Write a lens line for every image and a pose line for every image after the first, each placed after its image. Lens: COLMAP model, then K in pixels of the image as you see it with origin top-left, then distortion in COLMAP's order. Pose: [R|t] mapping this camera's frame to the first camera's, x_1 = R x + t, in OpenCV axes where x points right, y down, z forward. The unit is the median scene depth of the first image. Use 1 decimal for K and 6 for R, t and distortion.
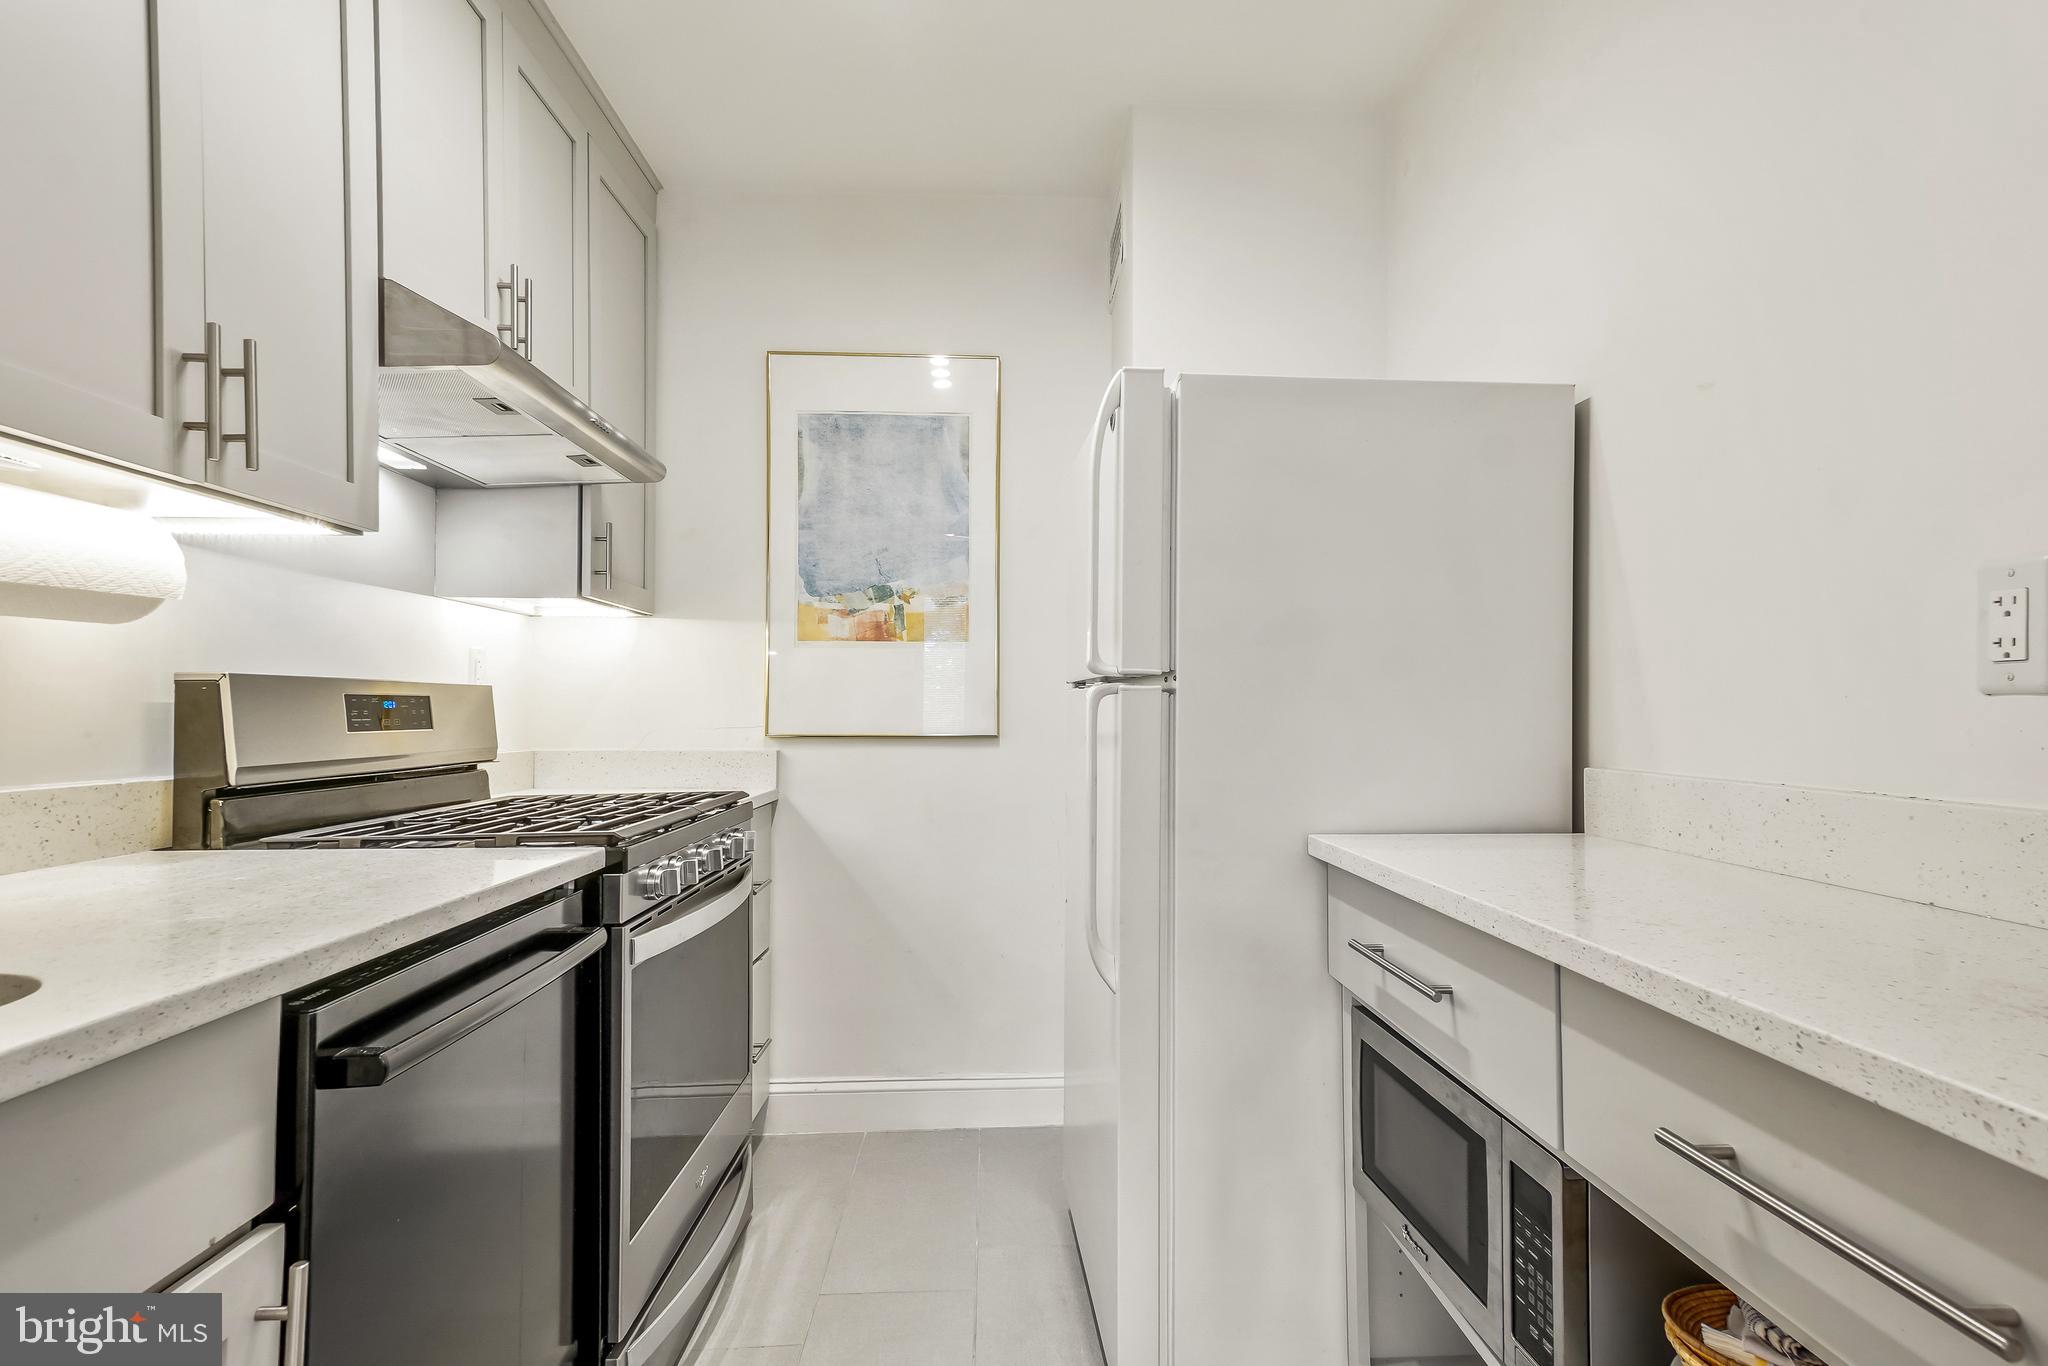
lens RADIAL K [[982.9, 0, 1029.3], [0, 982.9, 716.5], [0, 0, 1]] dist [0.003270, 0.000402]
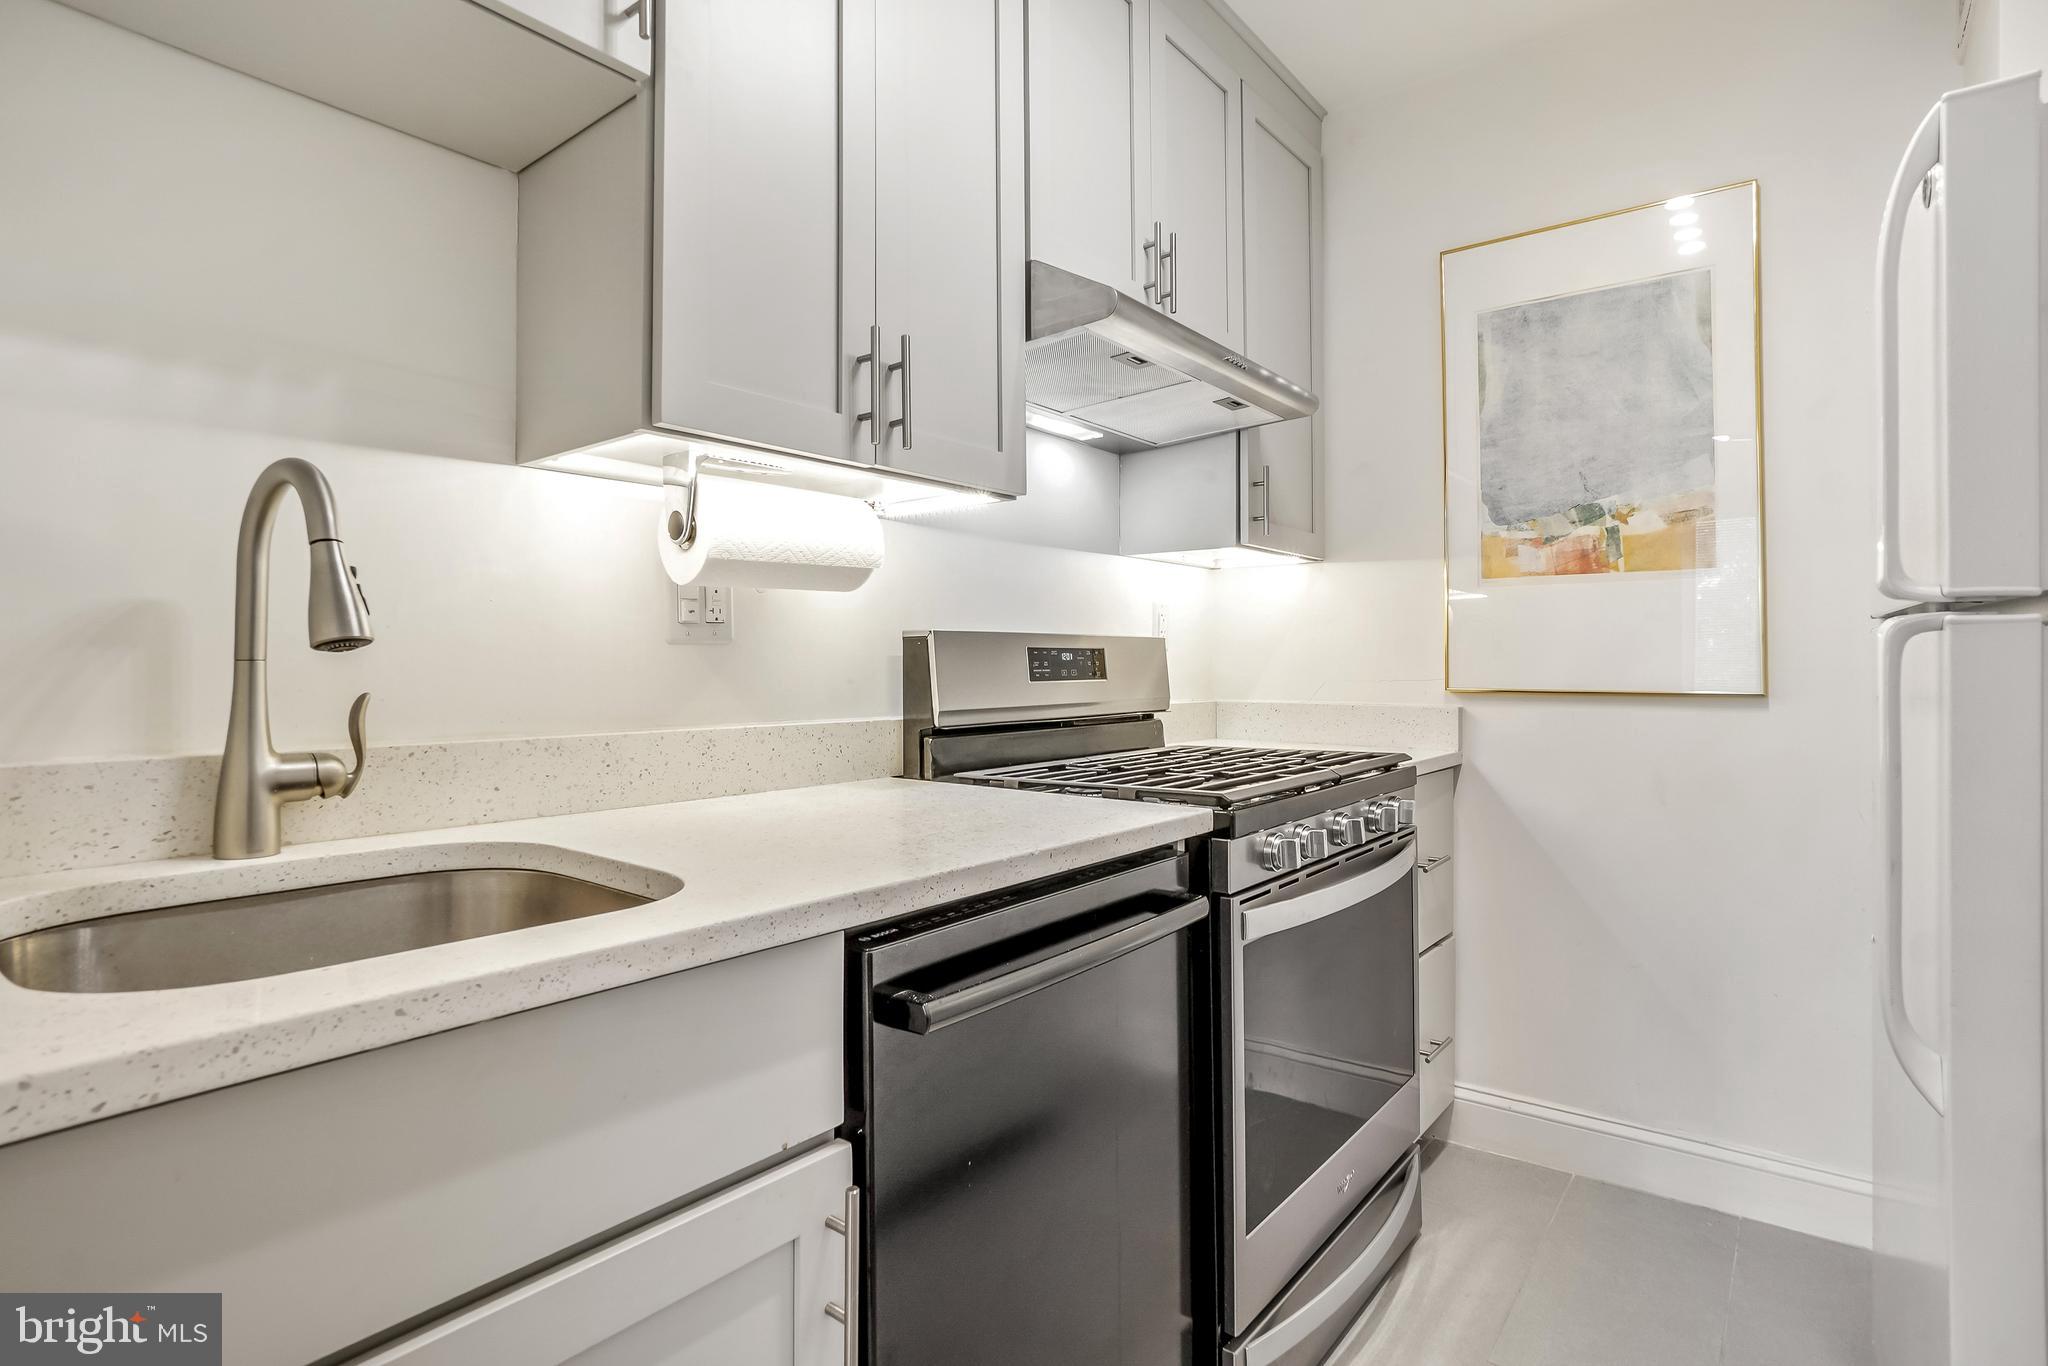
lens RADIAL K [[1012.5, 0, 1025.9], [0, 1012.5, 655.6], [0, 0, 1]] dist [-0.054449, 0.018874]
pose [[0.761609, -0.007149, -0.647998, 0.032949], [-0.000793, 0.999928, -0.011964, 0.000341], [0.648037, 0.009625, 0.761548, 0.109211]]
